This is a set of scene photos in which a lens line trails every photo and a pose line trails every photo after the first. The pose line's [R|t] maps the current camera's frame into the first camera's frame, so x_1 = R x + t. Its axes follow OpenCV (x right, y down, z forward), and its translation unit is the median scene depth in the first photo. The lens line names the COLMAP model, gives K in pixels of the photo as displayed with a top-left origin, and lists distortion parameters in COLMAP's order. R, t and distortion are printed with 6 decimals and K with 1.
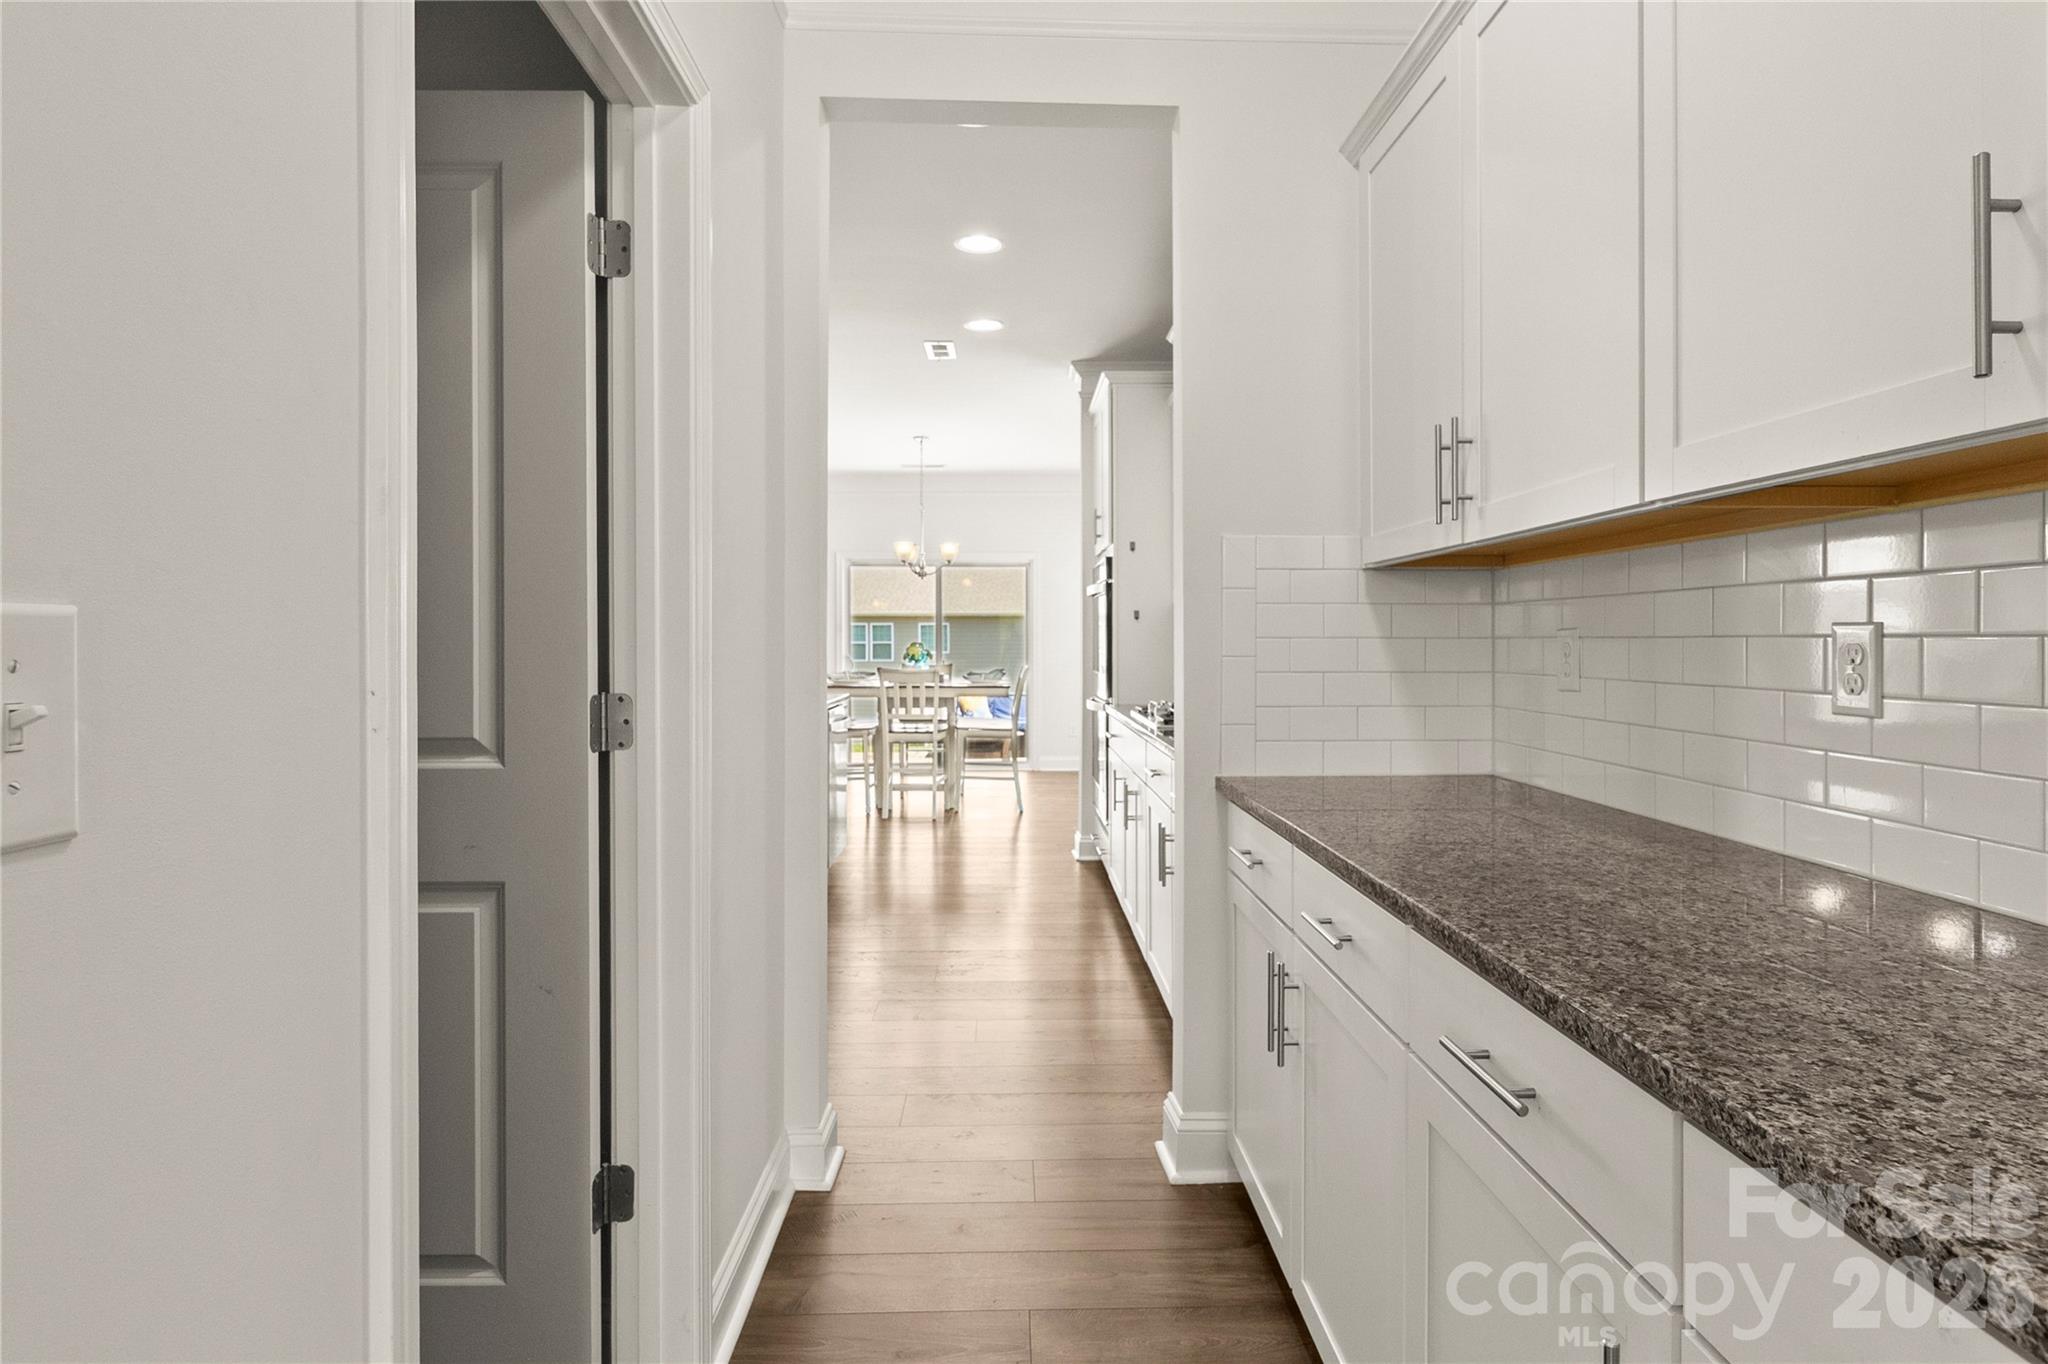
lens RADIAL K [[1100.6, 0, 1043.2], [0, 1100.6, 632.1], [0, 0, 1]] dist [0.004241, 0.000033]
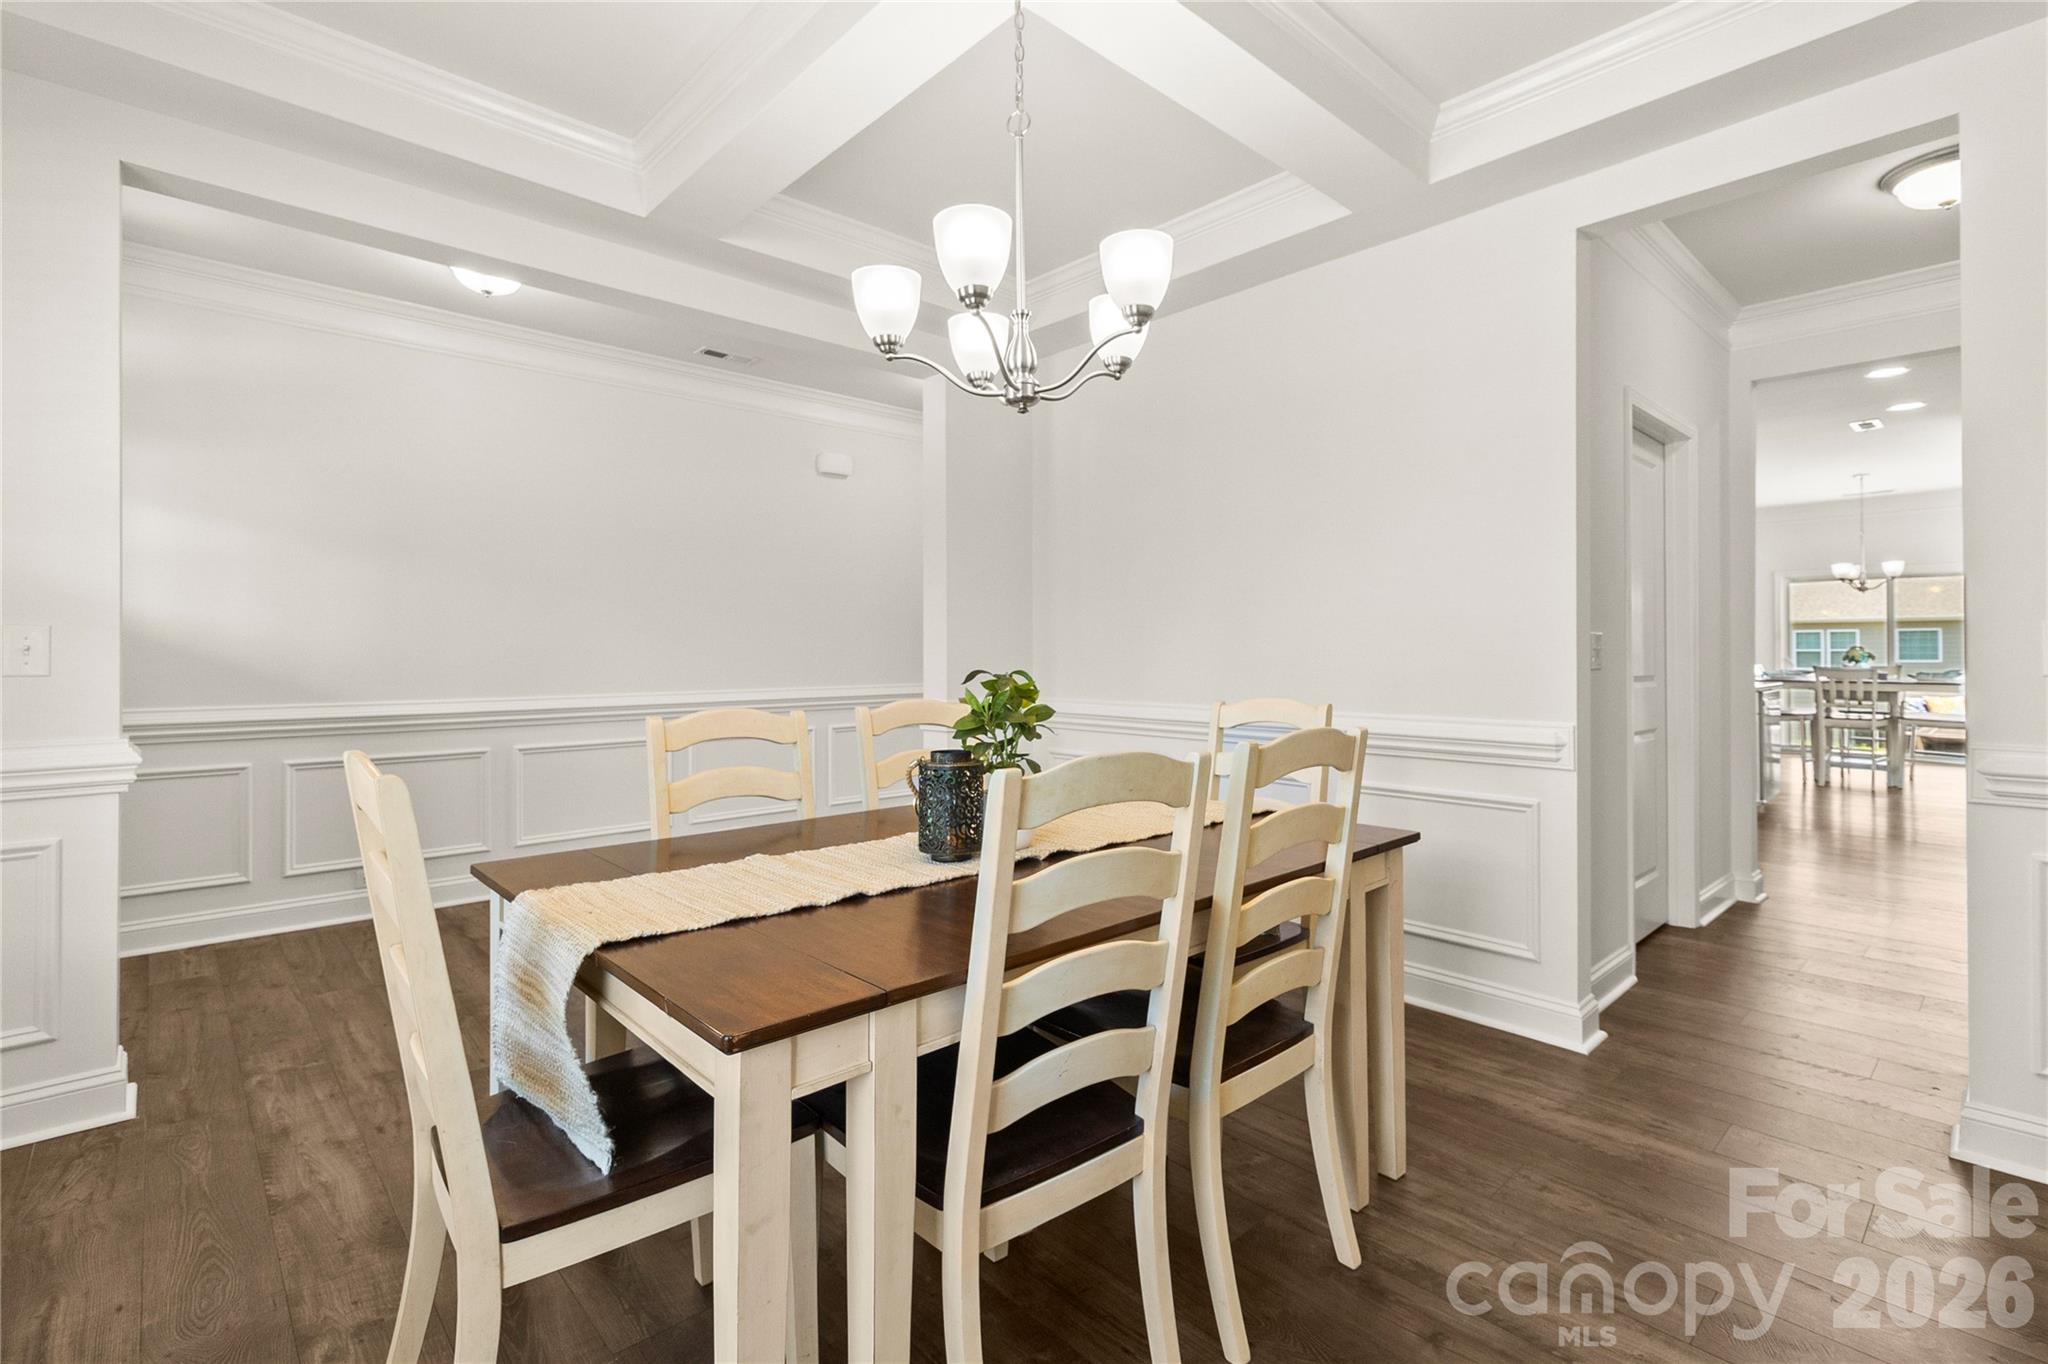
lens RADIAL K [[948.6, 0, 1019.9], [0, 948.6, 627.4], [0, 0, 1]] dist [0.007933, -0.000316]
pose [[0.650932, -0.008729, -0.759086, 0.084581], [-0.000509, 0.999929, -0.011935, 0.001475], [0.759136, 0.008156, 0.650881, -0.388253]]
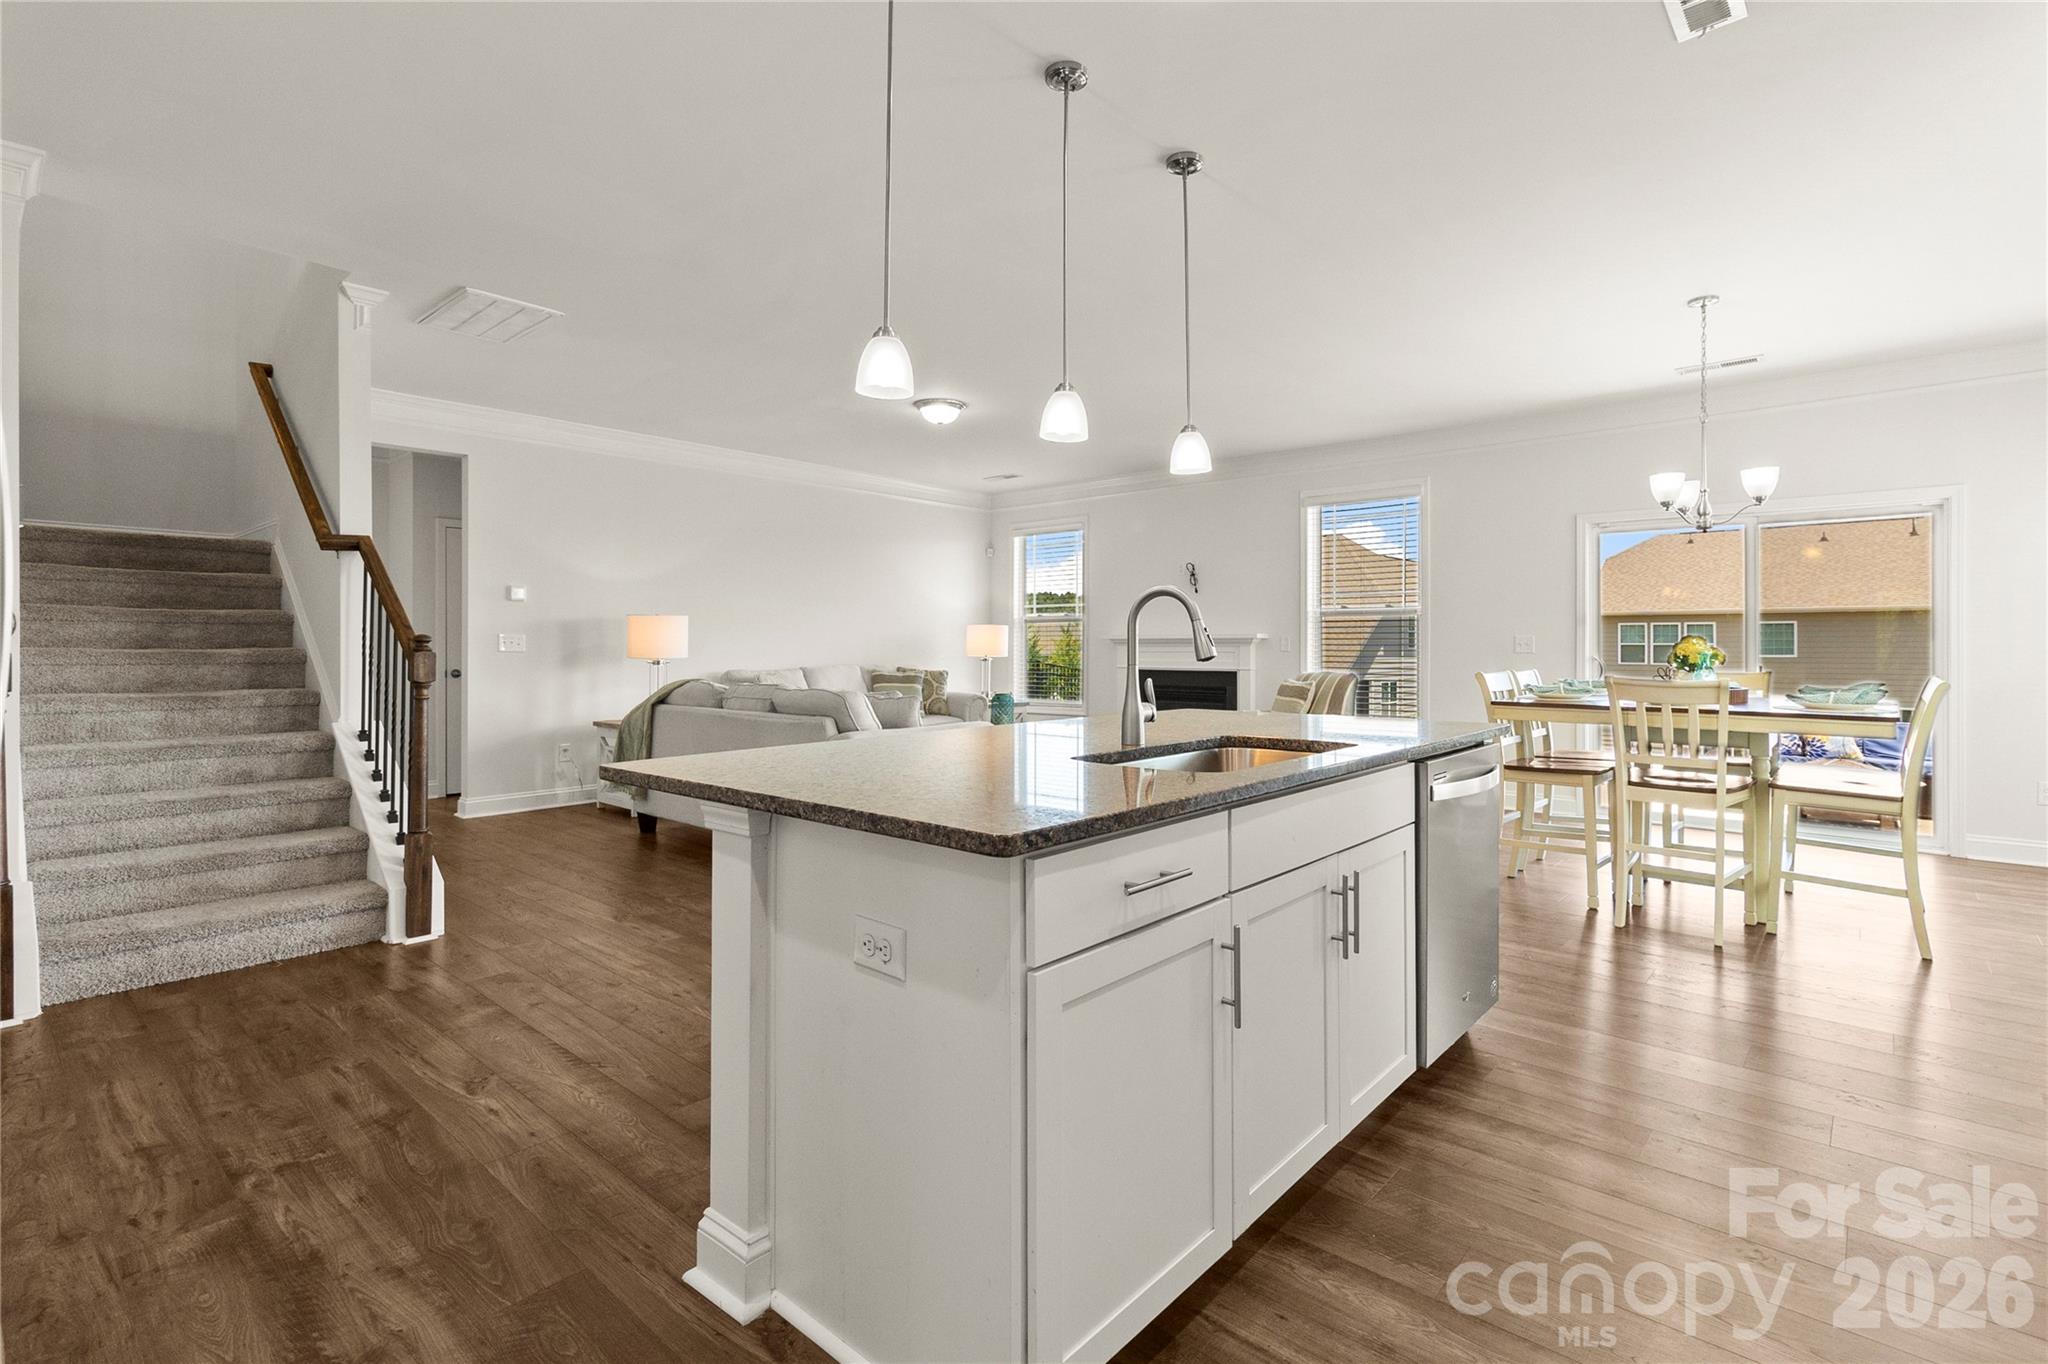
lens RADIAL K [[948.6, 0, 1035.7], [0, 948.6, 639.6], [0, 0, 1]] dist [0.007933, -0.000316]
pose [[0.726401, -0.002646, -0.687266, -0.016202], [0.002014, 0.999996, -0.001721, 0.011503], [0.687268, -0.000134, 0.726404, 0.376955]]
